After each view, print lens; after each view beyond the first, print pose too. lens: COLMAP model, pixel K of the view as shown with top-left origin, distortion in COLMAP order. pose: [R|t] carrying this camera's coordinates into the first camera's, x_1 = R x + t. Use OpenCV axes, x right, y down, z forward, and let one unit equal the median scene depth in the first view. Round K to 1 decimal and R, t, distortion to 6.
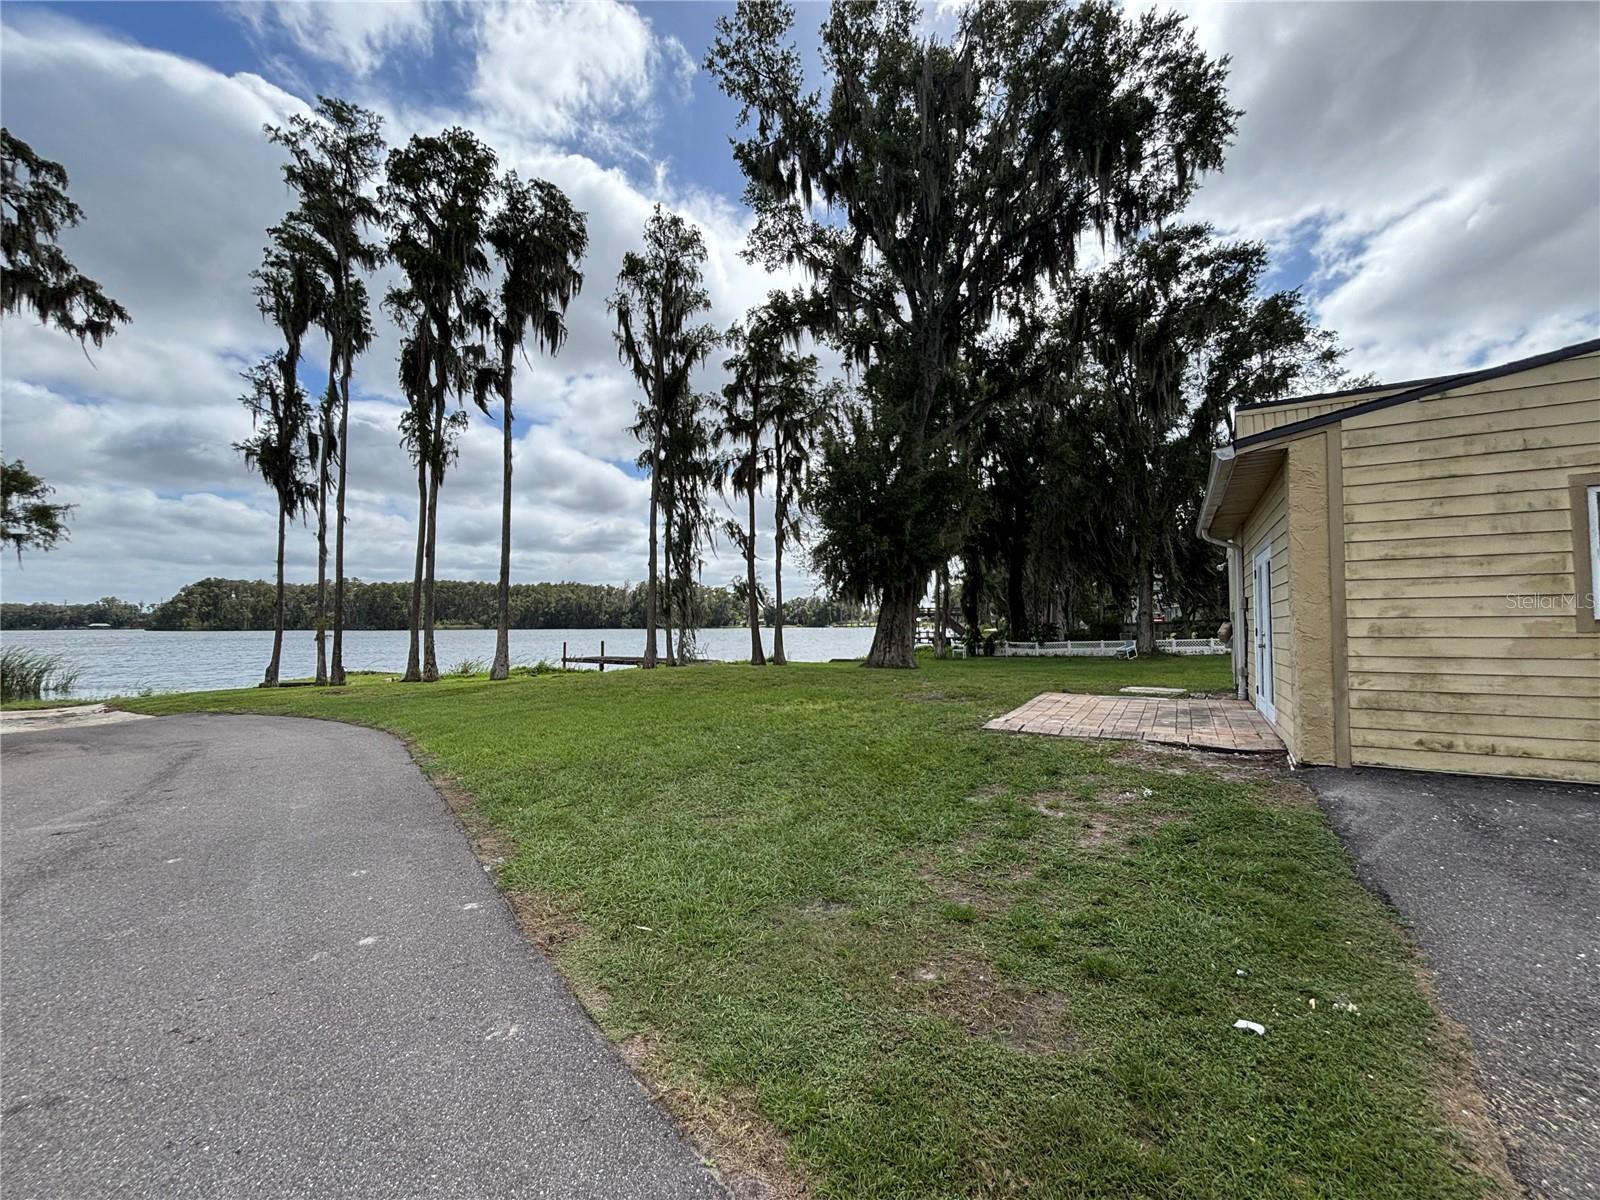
lens RADIAL K [[645.5, 0, 799.8], [0, 645.5, 601.0], [0, 0, 1]] dist [0.002304, -0.001323]
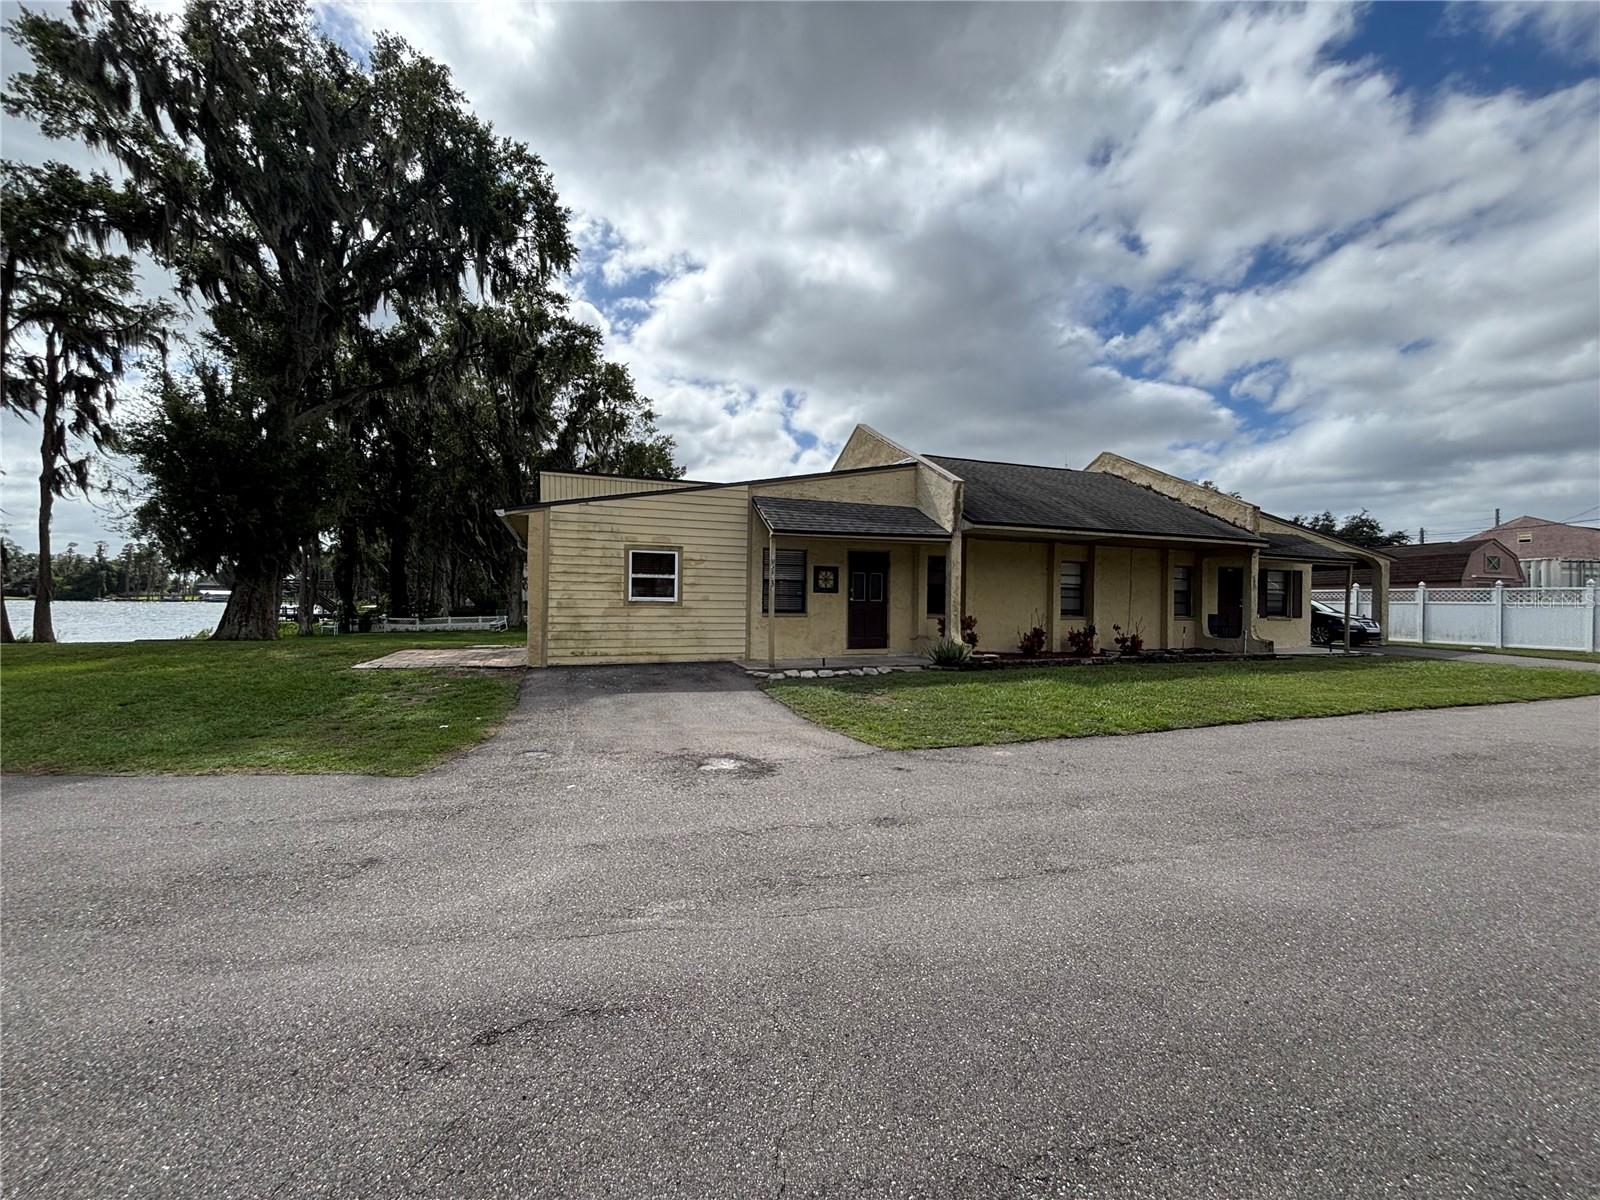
lens RADIAL K [[645.5, 0, 800.6], [0, 645.5, 600.0], [0, 0, 1]] dist [0.002304, -0.001323]
pose [[0.640781, 0.019224, 0.767483, -0.058521], [-0.043608, 0.998984, 0.011387, -0.006340], [-0.766484, -0.040765, 0.640969, -0.217629]]
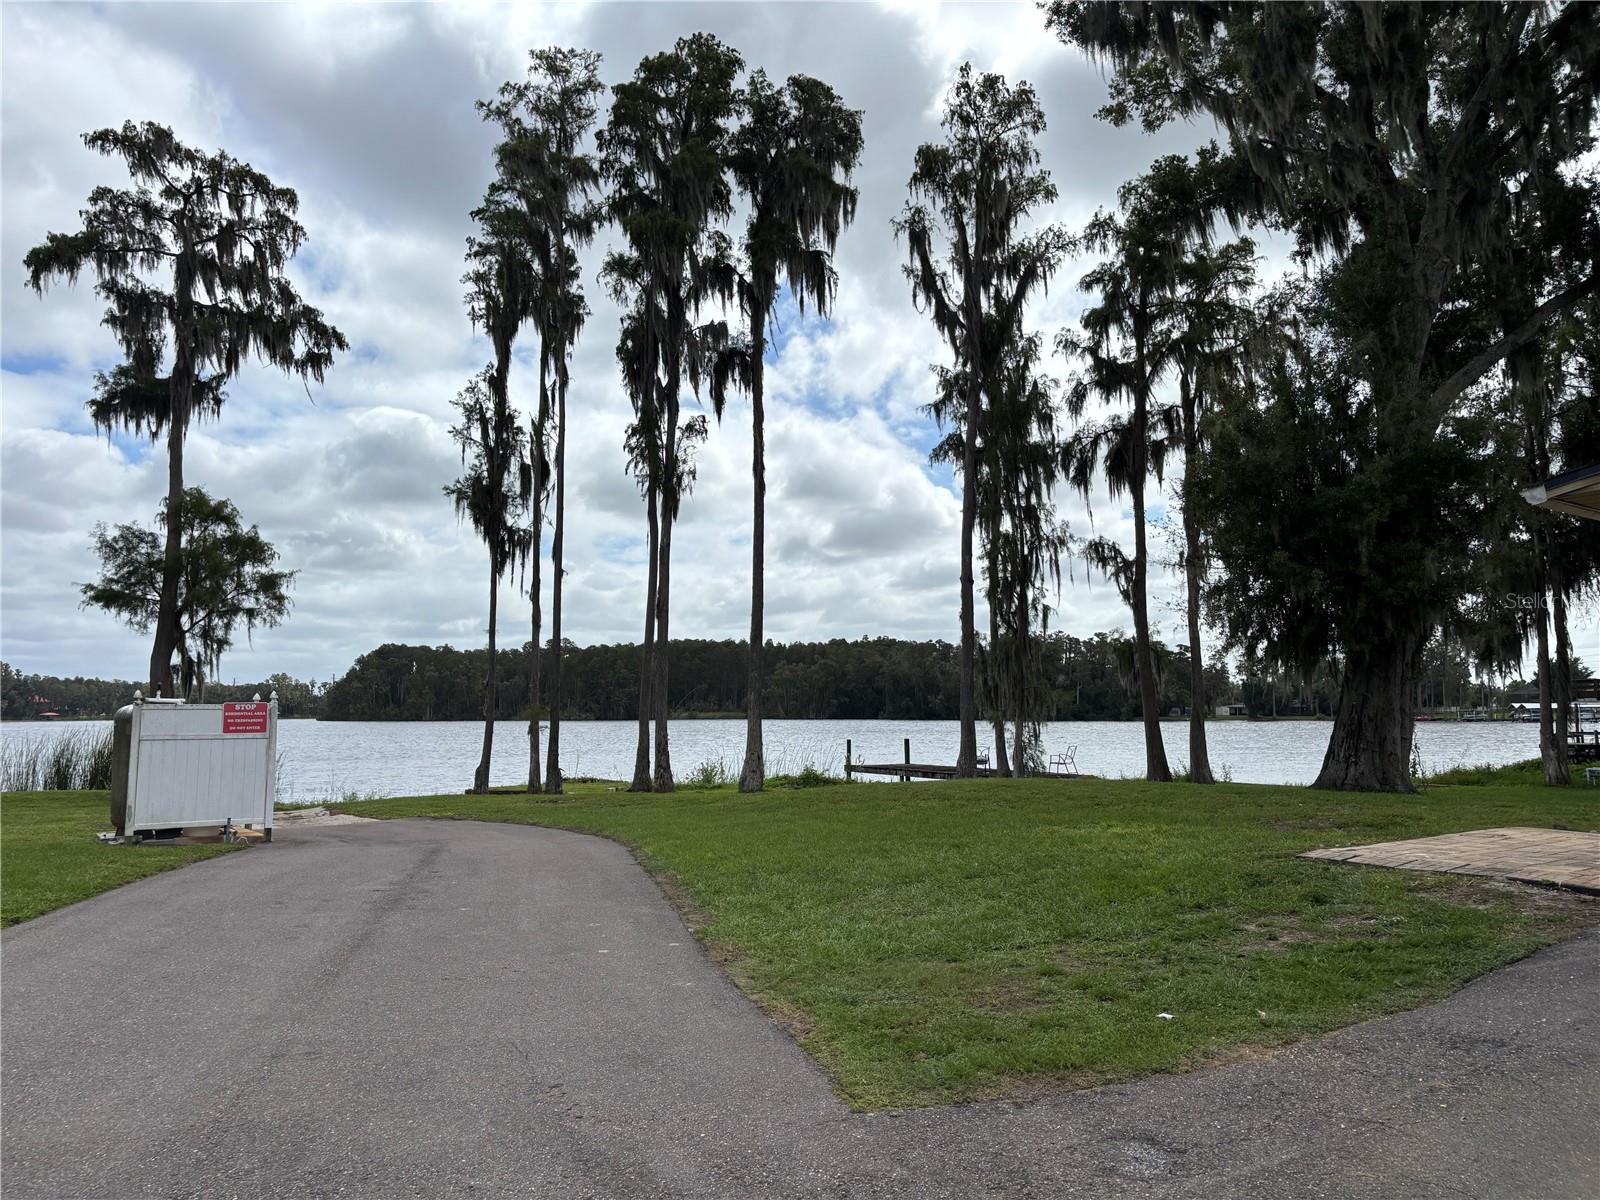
lens RADIAL K [[1205.5, 0, 792.0], [0, 1205.5, 586.7], [0, 0, 1]] dist [0.048400, -0.046059]
pose [[0.914215, -0.039512, -0.403298, 0.099139], [0.012179, 0.997464, -0.070117, -0.006523], [0.405046, 0.059190, 0.912378, -0.160112]]
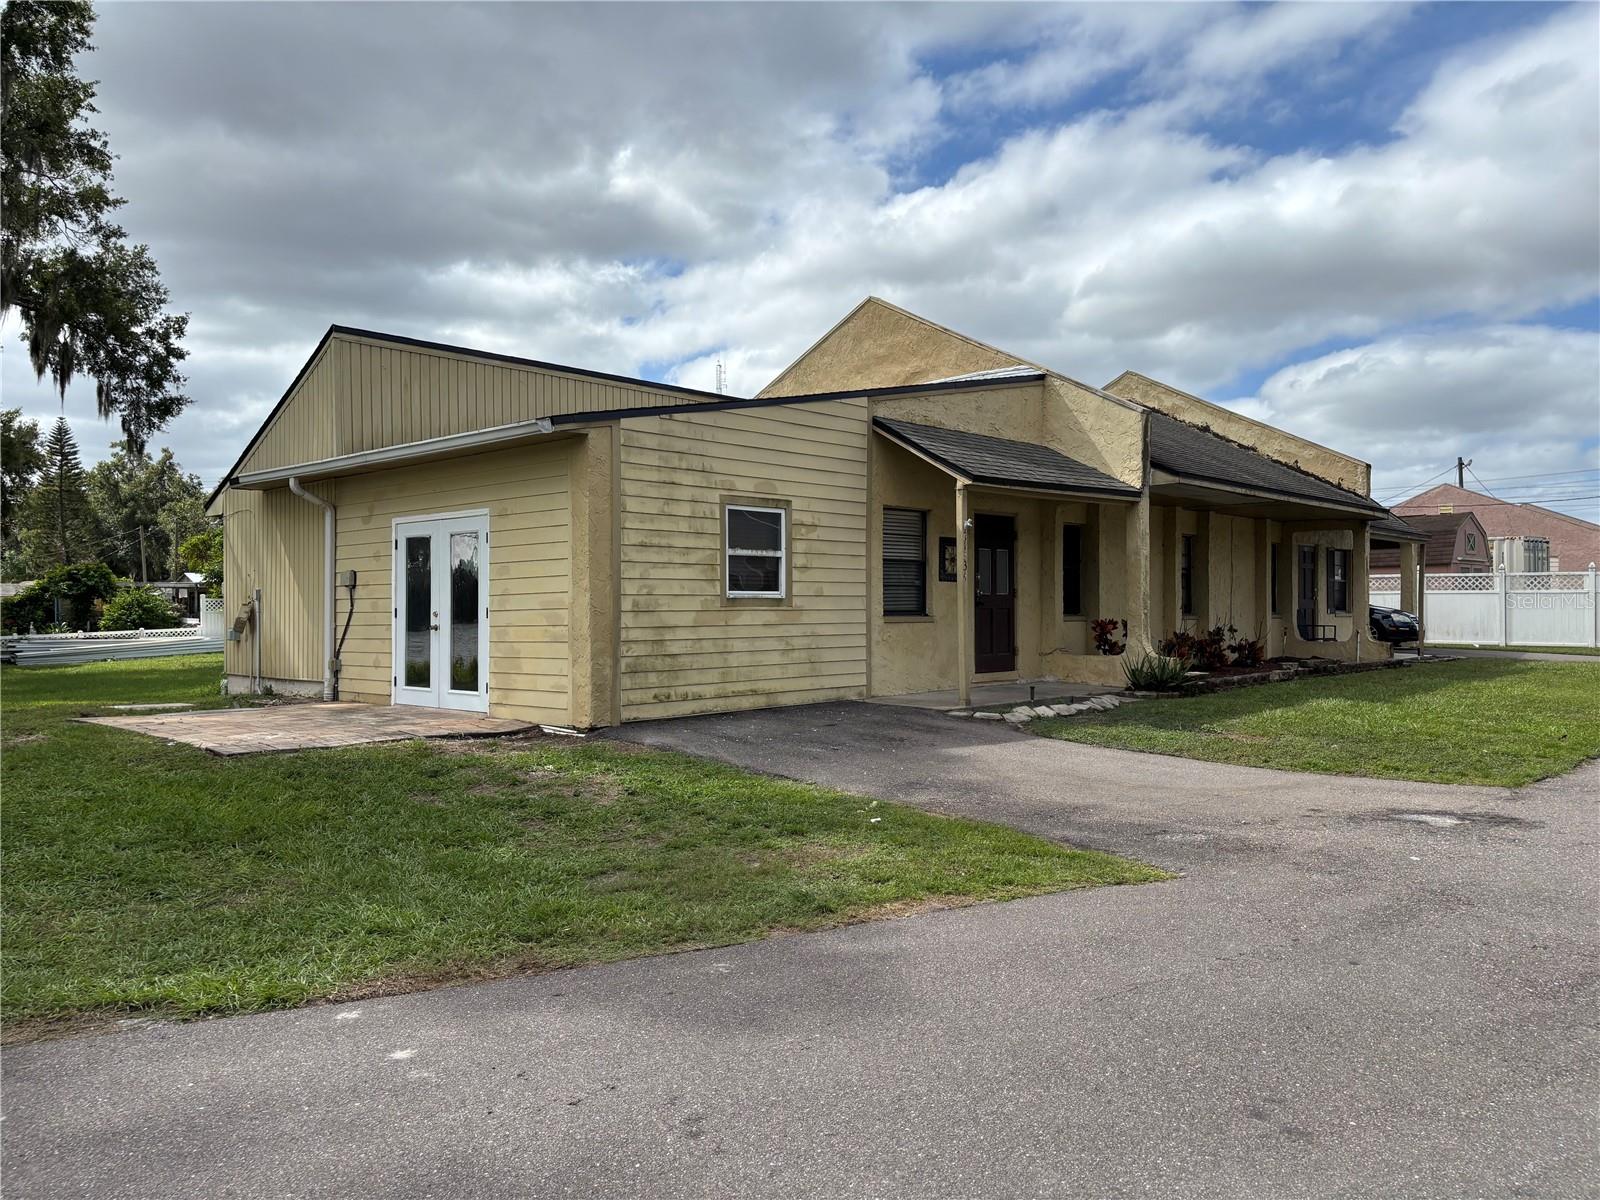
lens RADIAL K [[1205.5, 0, 793.0], [0, 1205.5, 604.7], [0, 0, 1]] dist [0.048400, -0.046059]
pose [[0.220044, 0.009562, 0.975443, -0.240732], [-0.032464, 0.999470, -0.002474, 0.008256], [-0.974950, -0.031123, 0.220238, 0.048280]]
